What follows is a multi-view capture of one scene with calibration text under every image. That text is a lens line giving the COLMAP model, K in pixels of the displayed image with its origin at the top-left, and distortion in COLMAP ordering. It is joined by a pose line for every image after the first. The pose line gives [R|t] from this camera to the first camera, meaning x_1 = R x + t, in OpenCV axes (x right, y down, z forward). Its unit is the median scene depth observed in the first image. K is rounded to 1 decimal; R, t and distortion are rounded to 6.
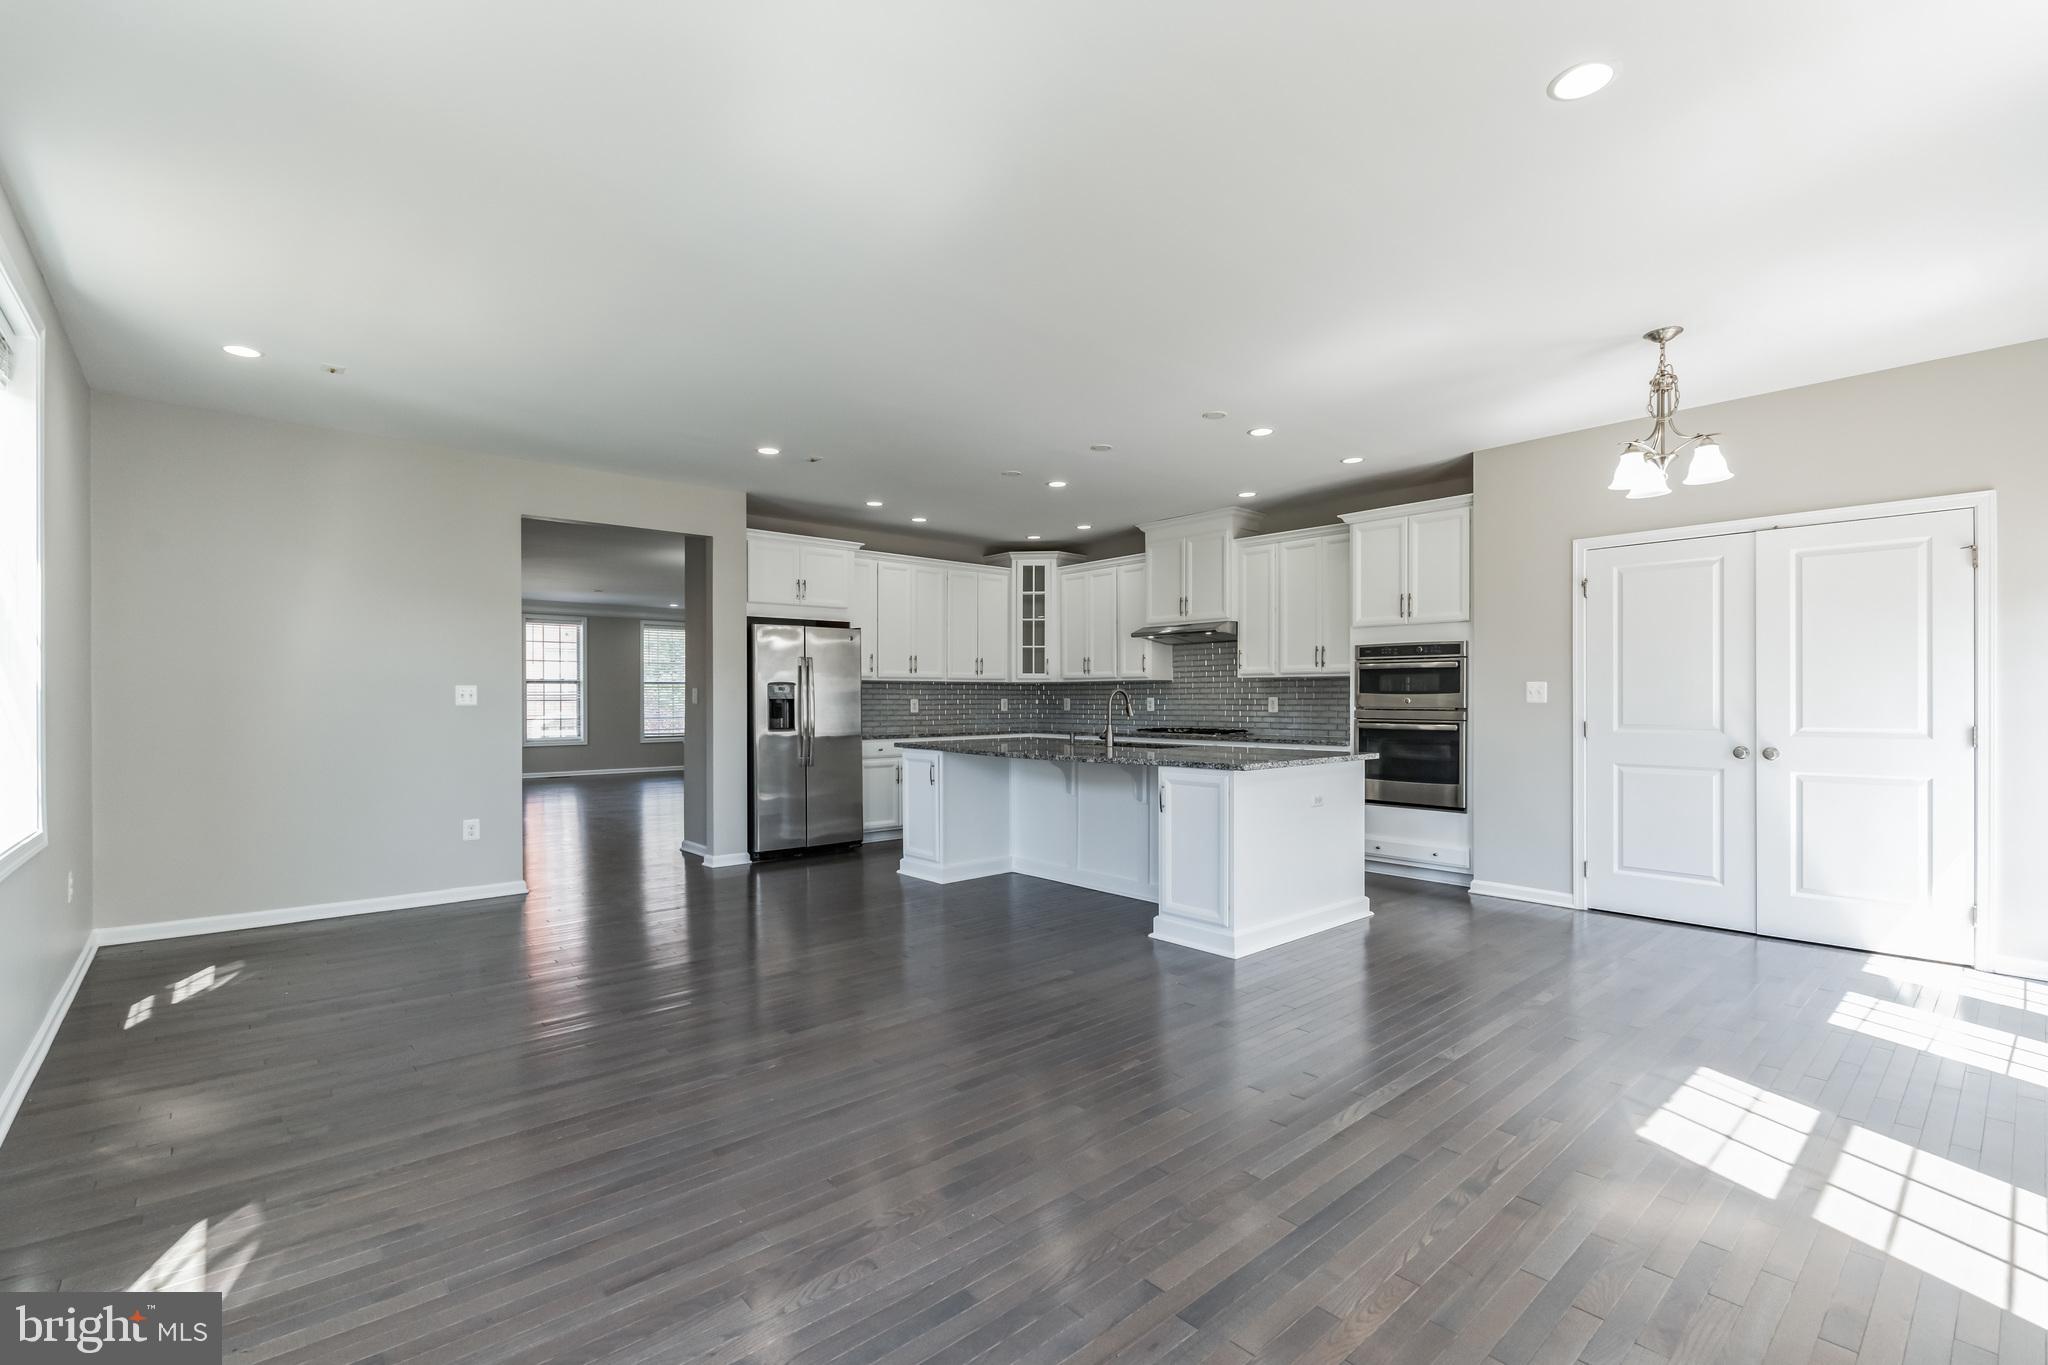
lens RADIAL K [[901.4, 0, 1020.2], [0, 901.4, 695.0], [0, 0, 1]] dist [-0.000258, 0.000103]
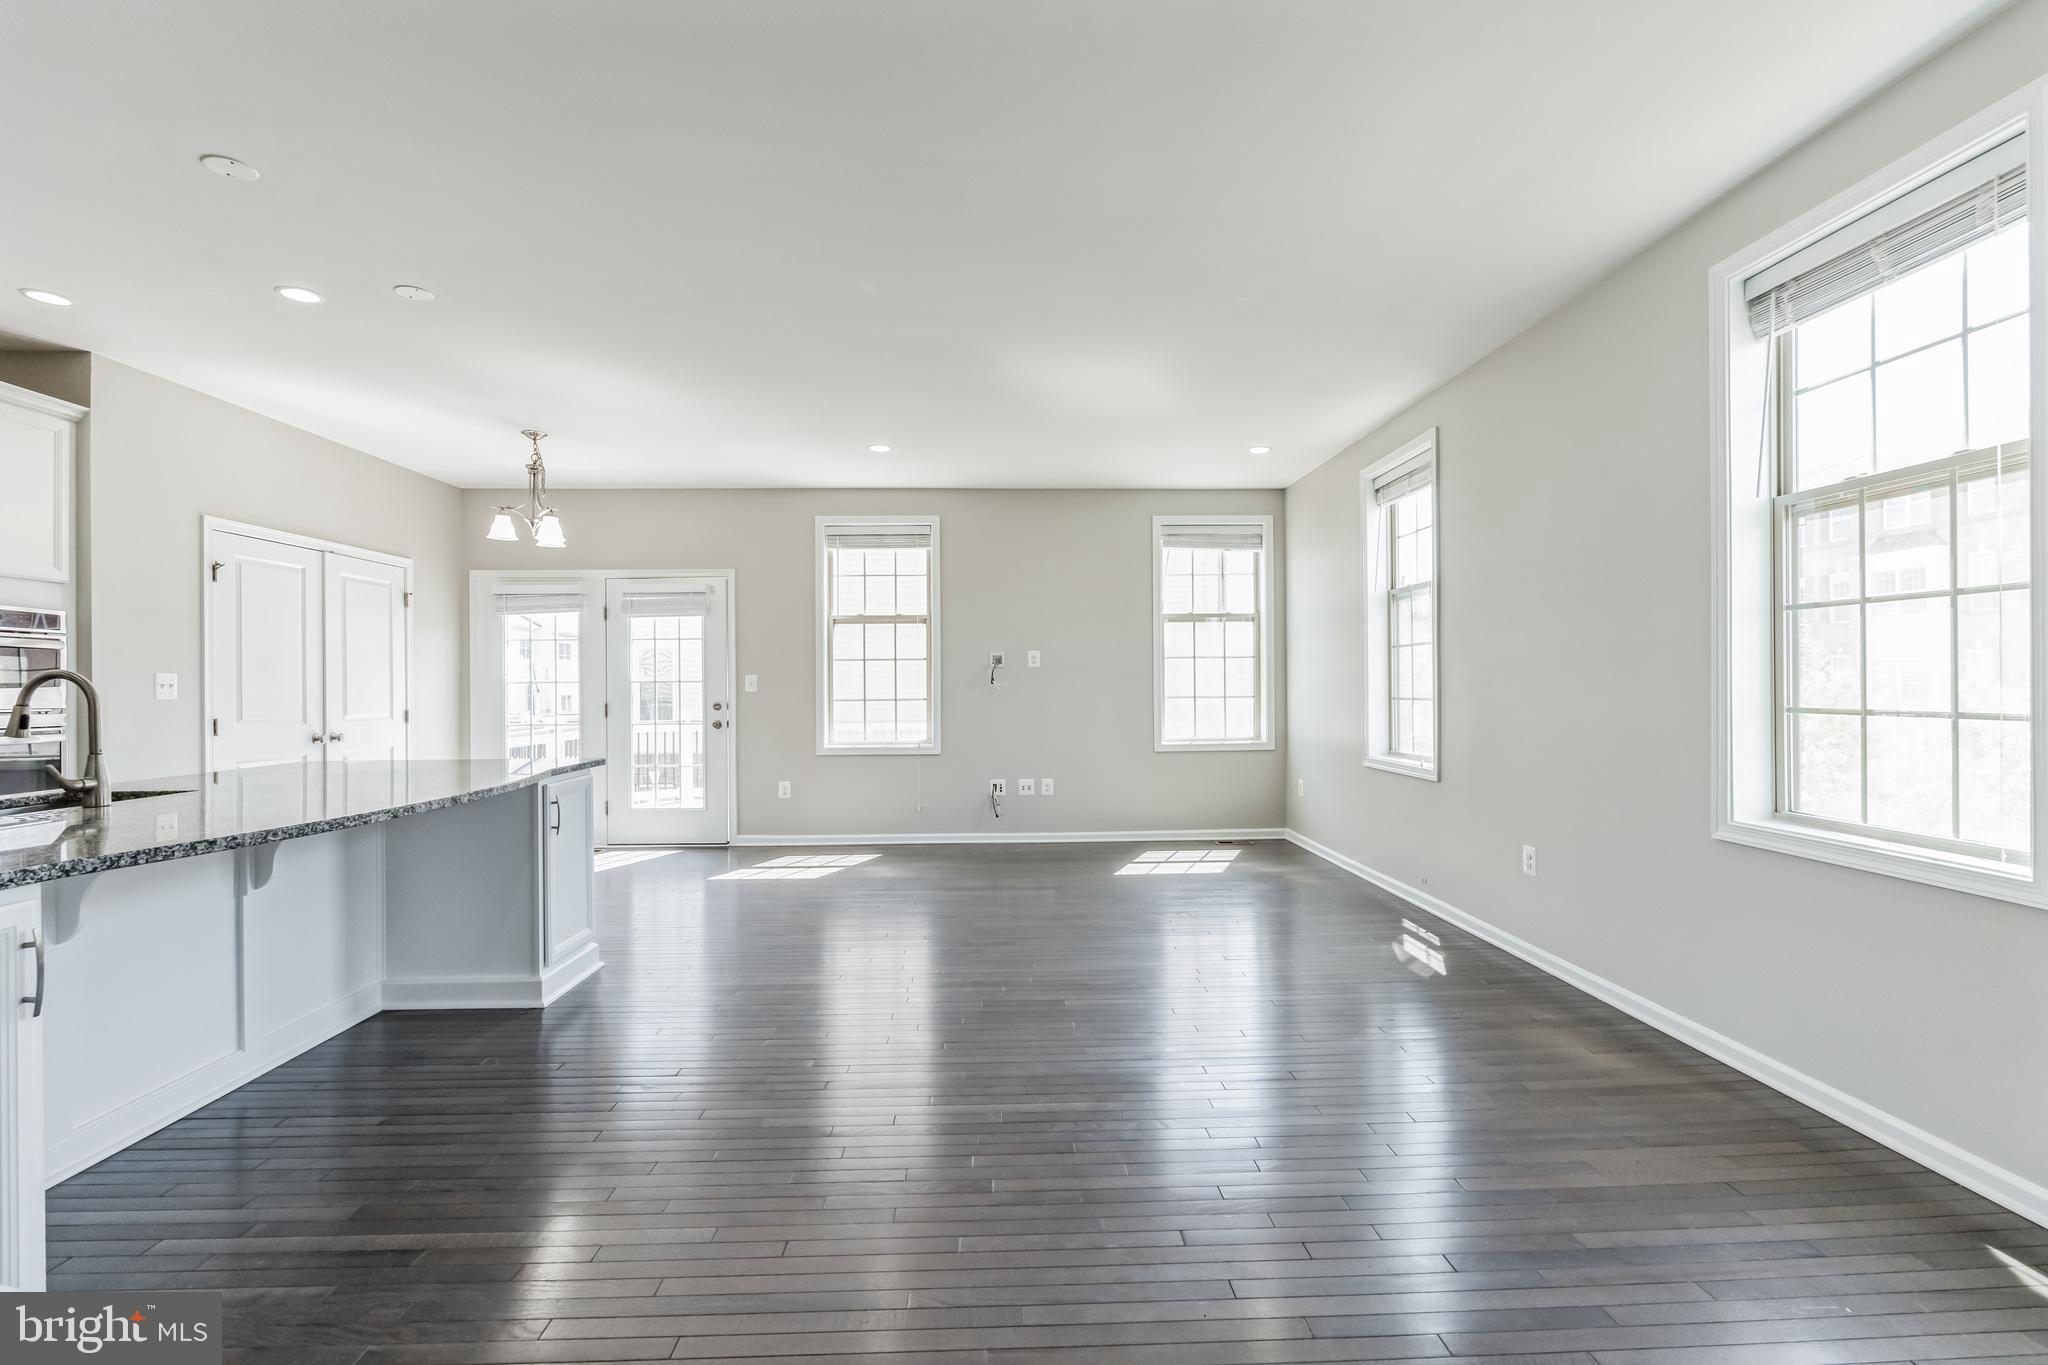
lens RADIAL K [[901.4, 0, 1020.2], [0, 901.4, 695.0], [0, 0, 1]] dist [-0.000258, 0.000103]
pose [[-0.770268, 0.002503, 0.637715, -0.402580], [0.009058, 0.999934, 0.007017, 0.004728], [-0.637655, 0.011182, -0.770241, 0.831170]]
